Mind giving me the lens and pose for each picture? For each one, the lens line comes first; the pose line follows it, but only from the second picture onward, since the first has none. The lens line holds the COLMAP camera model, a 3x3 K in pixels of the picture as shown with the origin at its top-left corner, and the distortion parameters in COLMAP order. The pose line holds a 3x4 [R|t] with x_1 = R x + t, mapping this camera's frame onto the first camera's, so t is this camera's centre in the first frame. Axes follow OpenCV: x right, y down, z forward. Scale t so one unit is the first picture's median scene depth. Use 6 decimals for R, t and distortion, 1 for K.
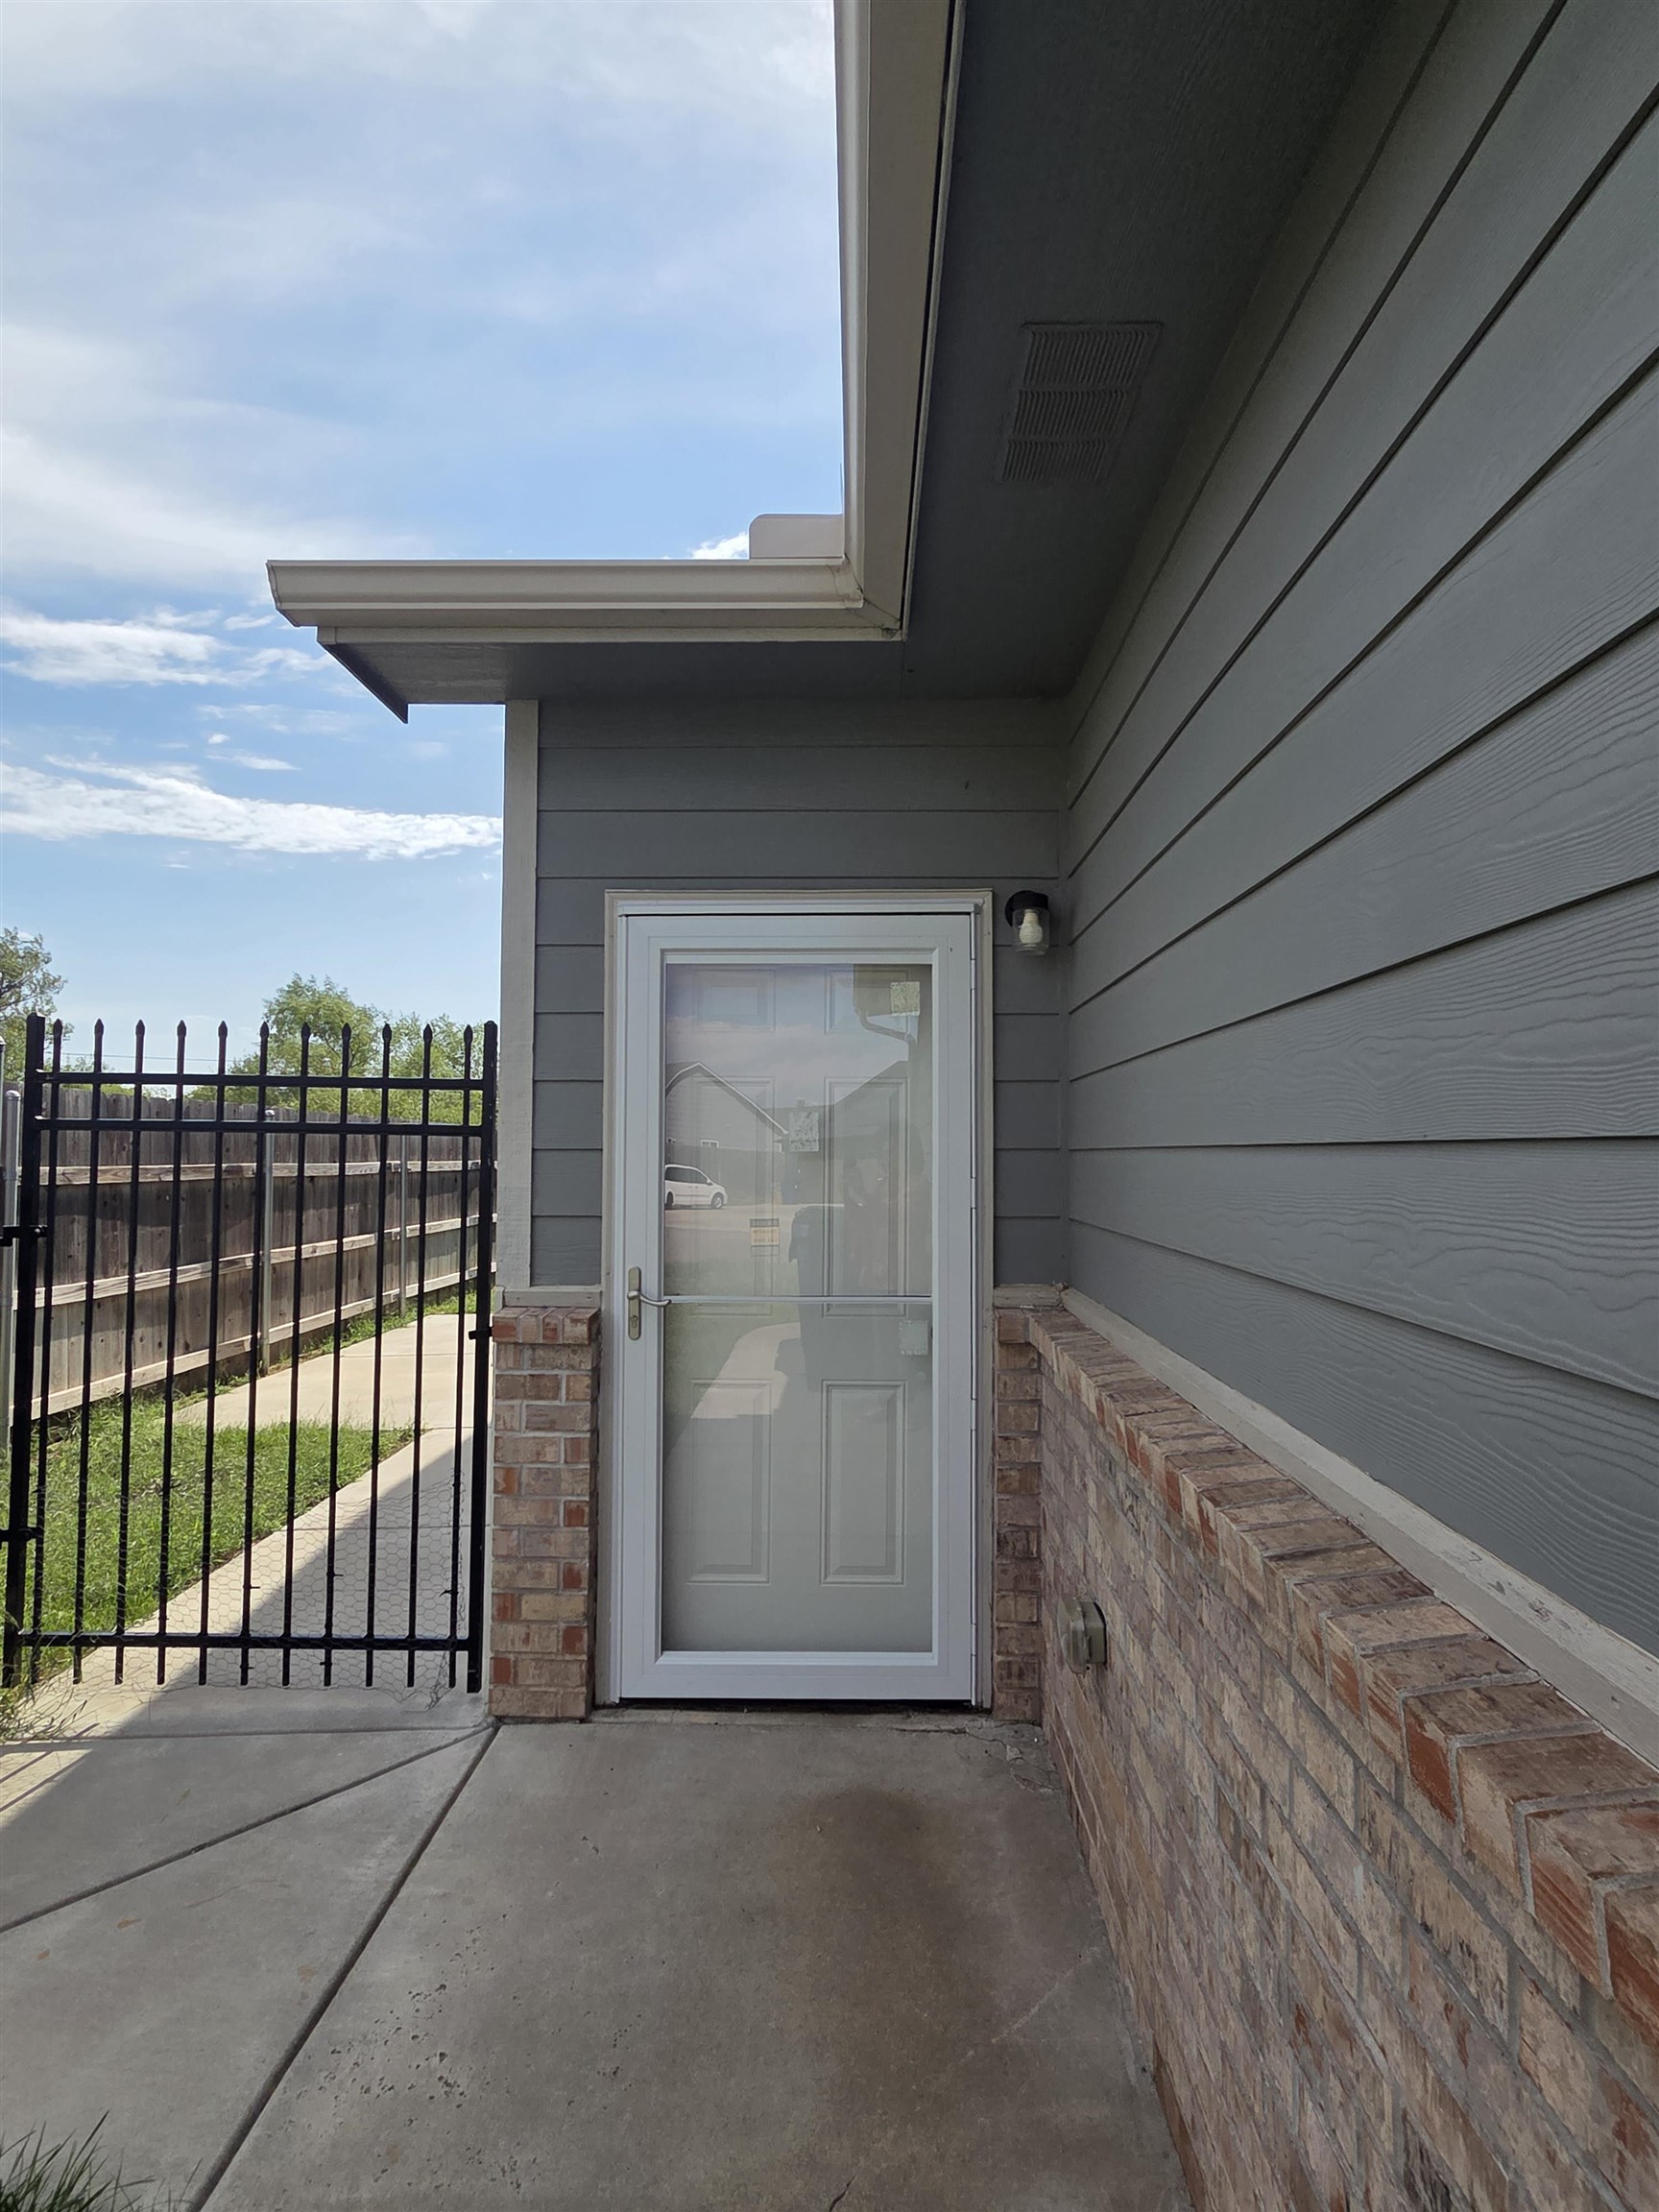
lens RADIAL K [[1159.7, 0, 835.9], [0, 1159.7, 1114.6], [0, 0, 1]] dist [0.003817, -0.002155]
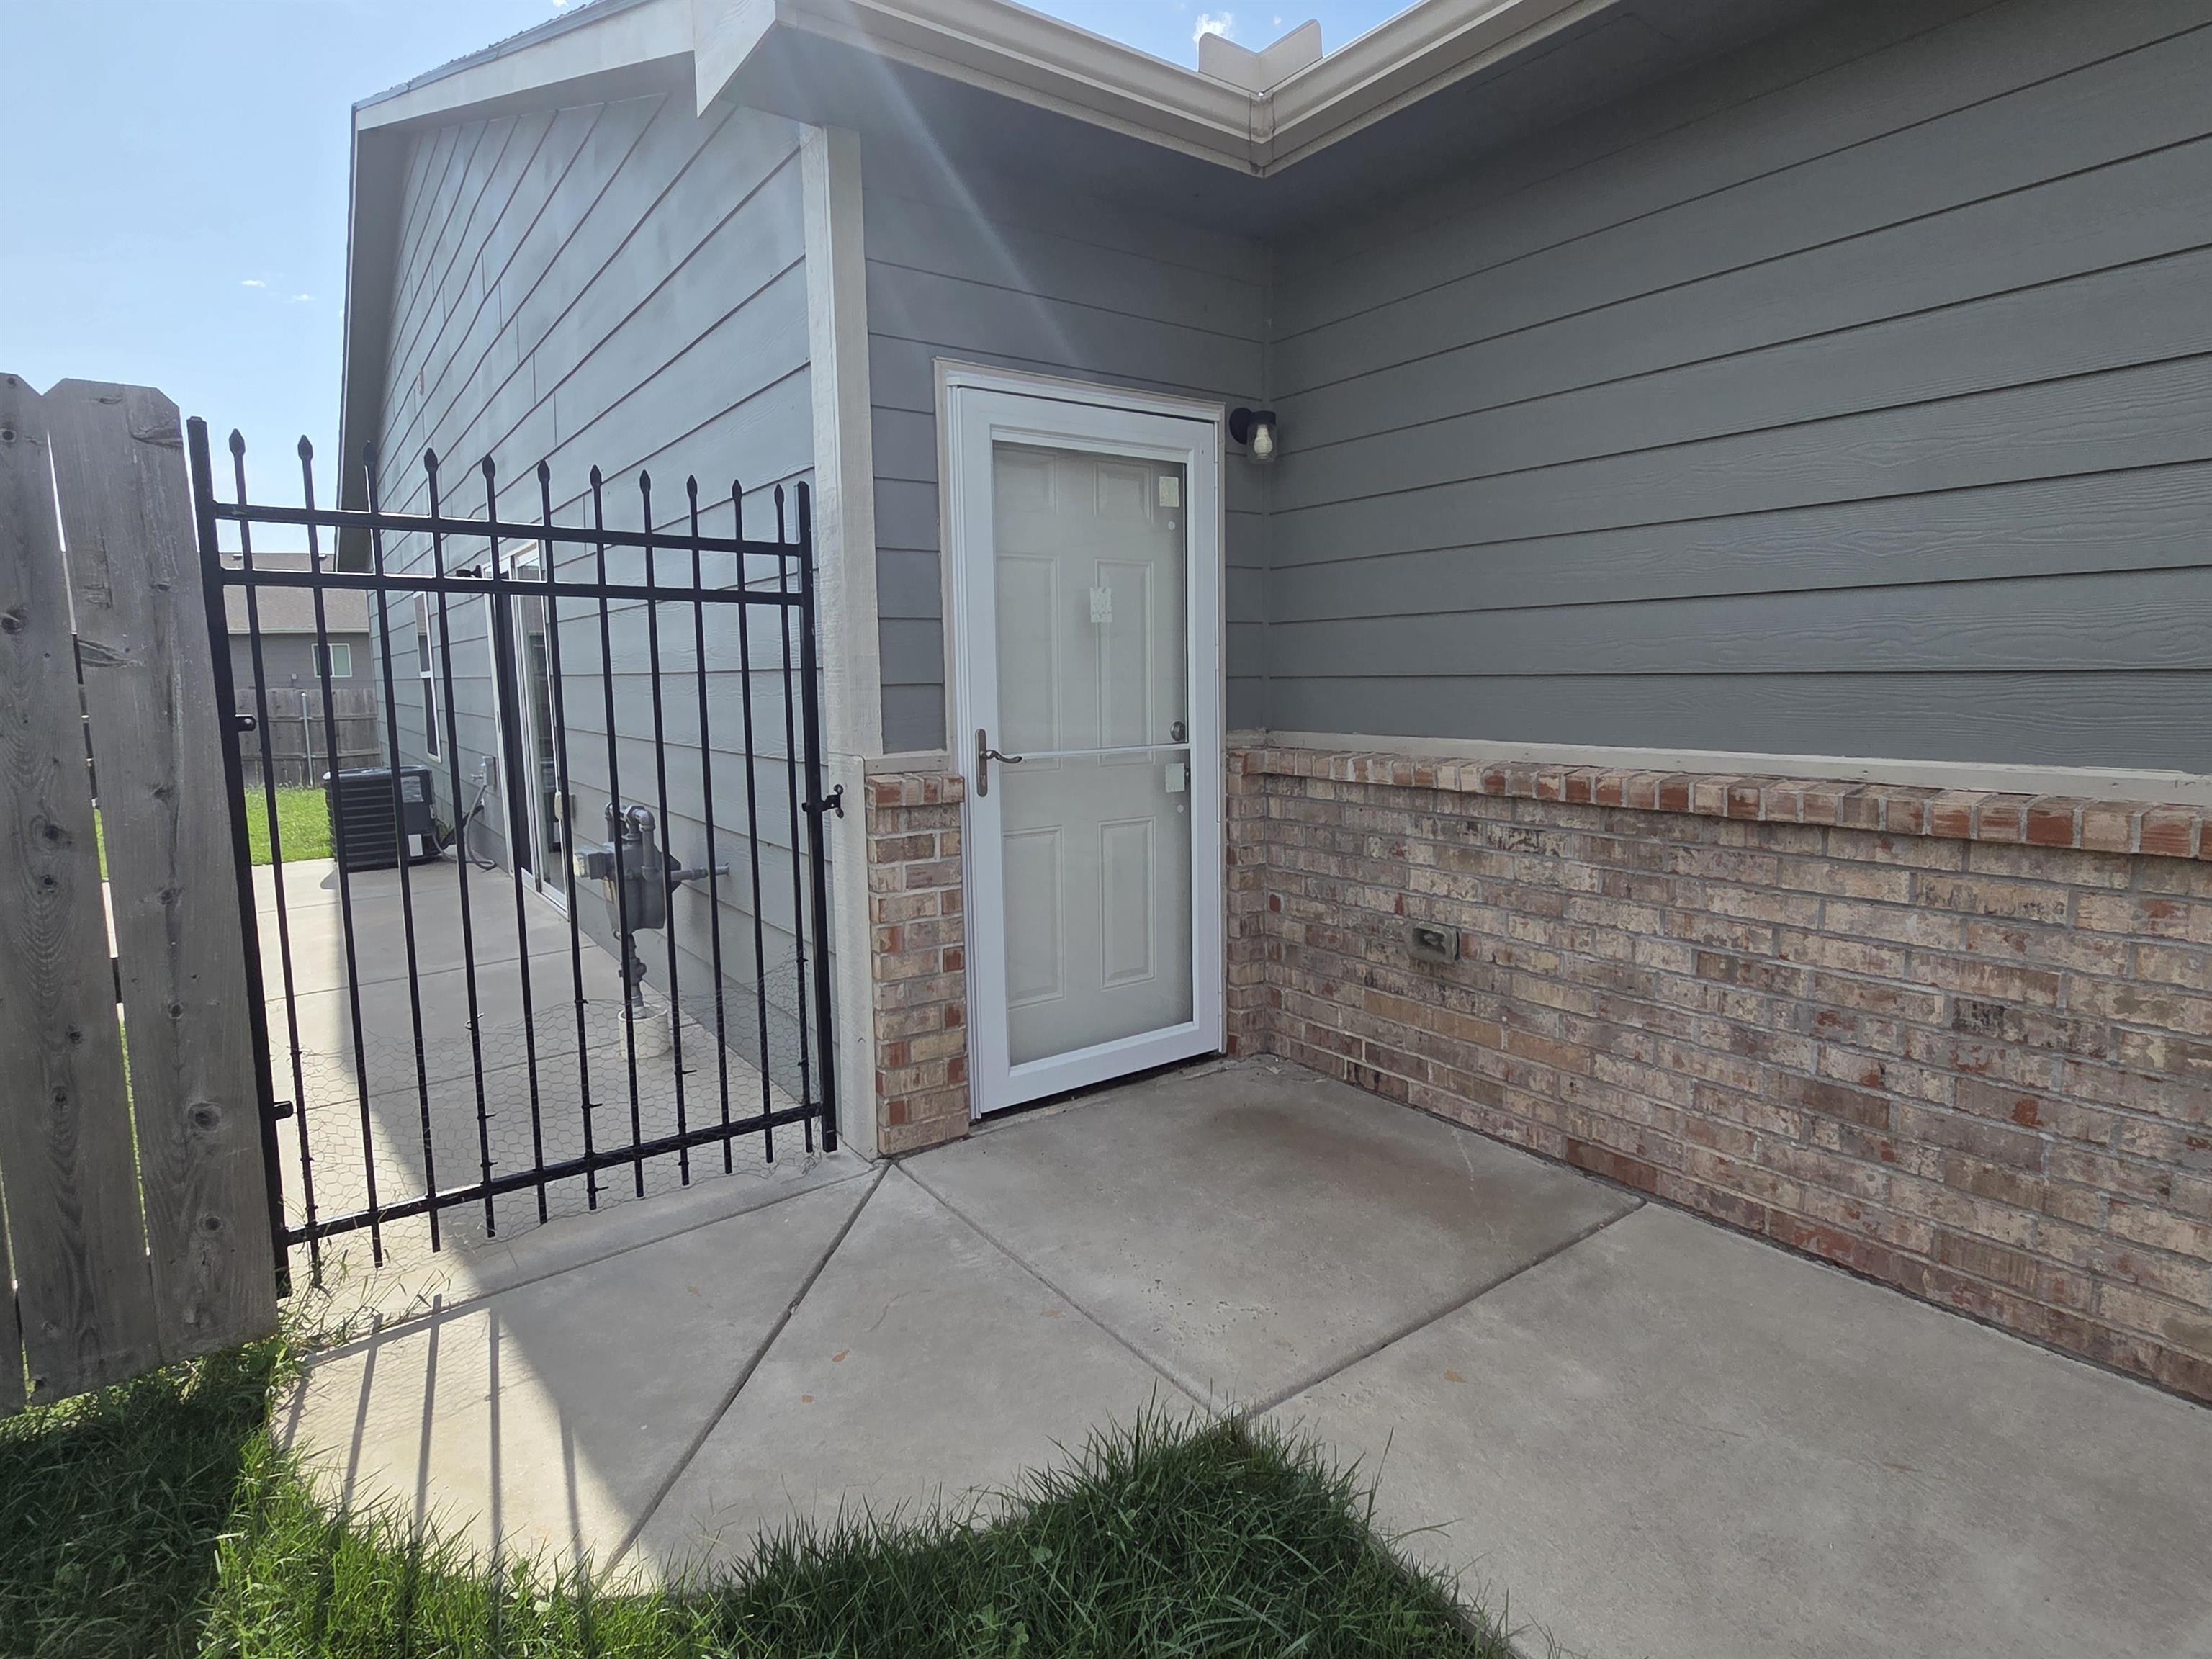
lens RADIAL K [[1159.7, 0, 1104.5], [0, 1159.7, 814.3], [0, 0, 1]] dist [0.003817, -0.002155]
pose [[0.798890, -0.086925, 0.595162, -0.738951], [-0.000931, 0.989322, 0.145743, 0.053127], [-0.601476, -0.116987, 0.790279, 0.077262]]
